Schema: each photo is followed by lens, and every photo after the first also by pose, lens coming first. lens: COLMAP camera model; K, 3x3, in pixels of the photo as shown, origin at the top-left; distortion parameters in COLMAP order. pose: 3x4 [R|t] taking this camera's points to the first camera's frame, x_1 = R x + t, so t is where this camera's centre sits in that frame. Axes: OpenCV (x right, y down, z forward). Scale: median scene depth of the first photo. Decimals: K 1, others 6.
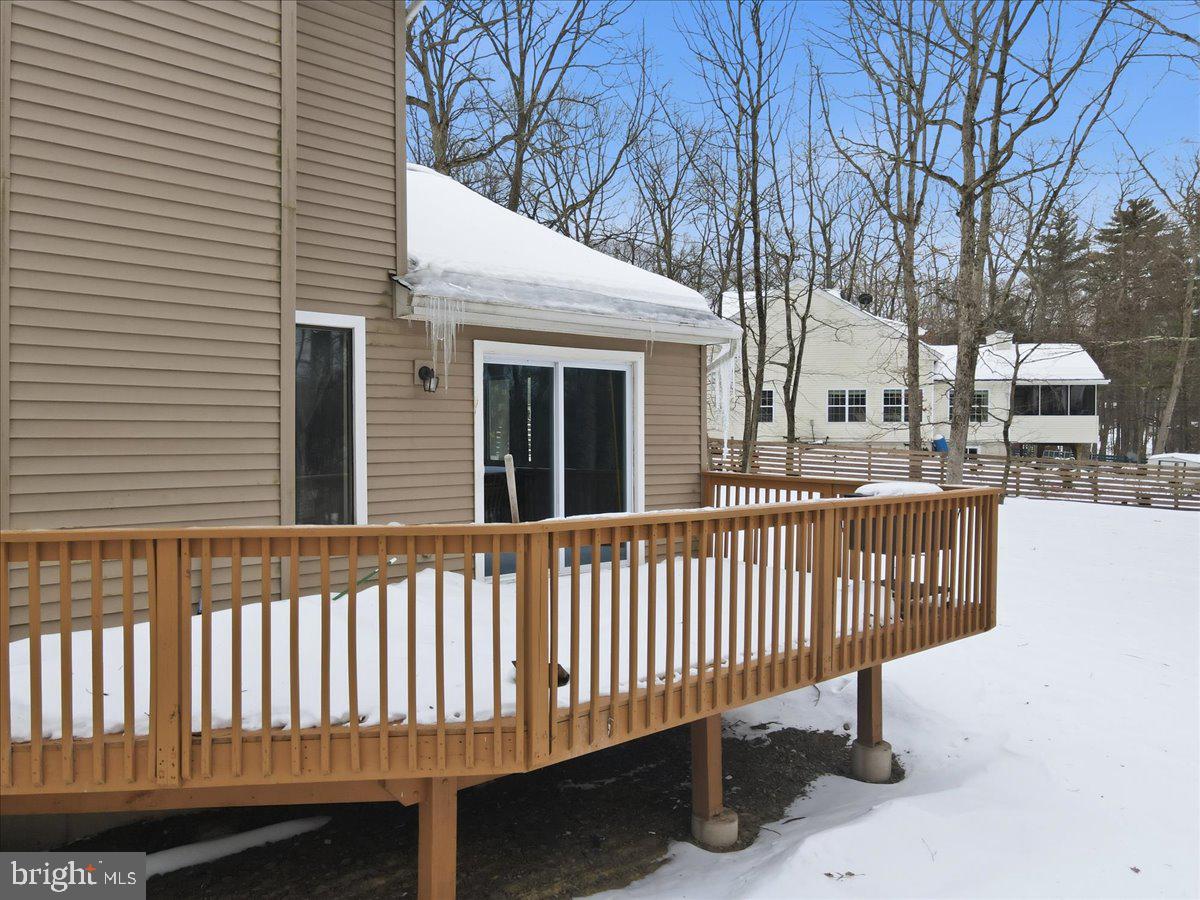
lens RADIAL K [[879.7, 0, 600.0], [0, 879.7, 450.0], [0, 0, 1]] dist [0.001837, 0.031798]
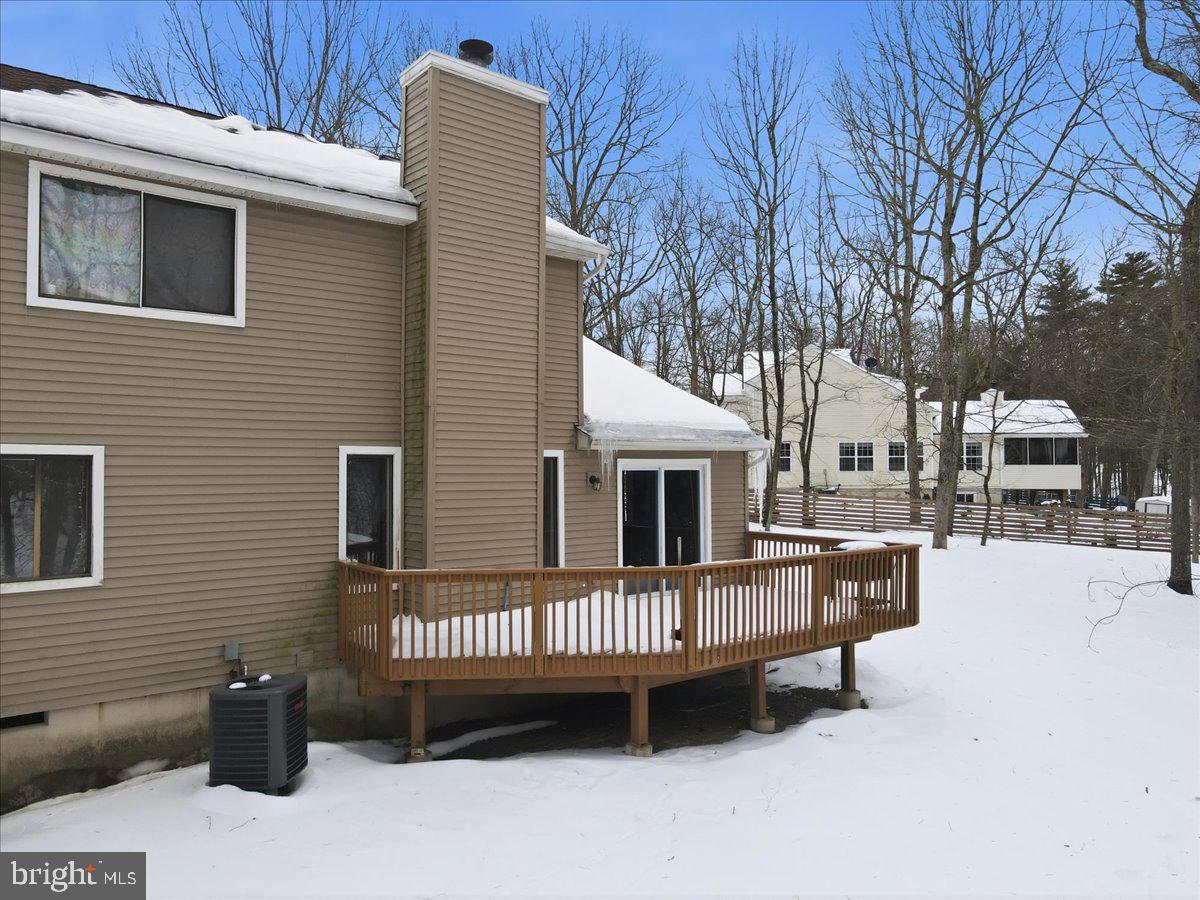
lens RADIAL K [[879.7, 0, 600.0], [0, 879.7, 450.0], [0, 0, 1]] dist [0.001837, 0.031798]
pose [[0.999806, -0.003866, -0.019304, -0.043899], [0.003059, 0.999127, -0.041662, -0.021337], [0.019448, 0.041595, 0.998945, -0.225343]]
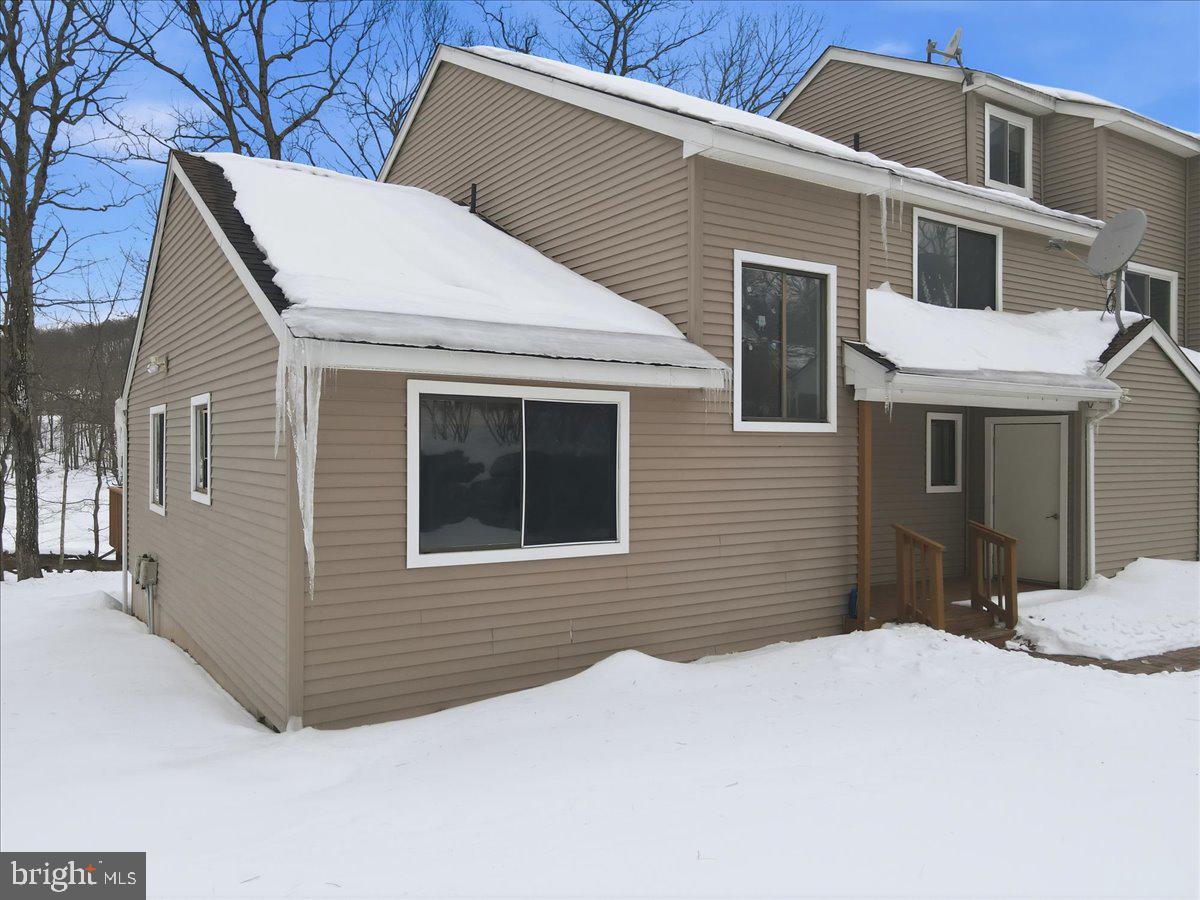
lens RADIAL K [[879.7, 0, 600.0], [0, 879.7, 450.0], [0, 0, 1]] dist [0.001837, 0.031798]
pose [[0.990871, 0.003500, -0.134766, -0.176856], [-0.006249, 0.999781, -0.019982, -0.122474], [0.134666, 0.020642, 0.990676, -0.150197]]
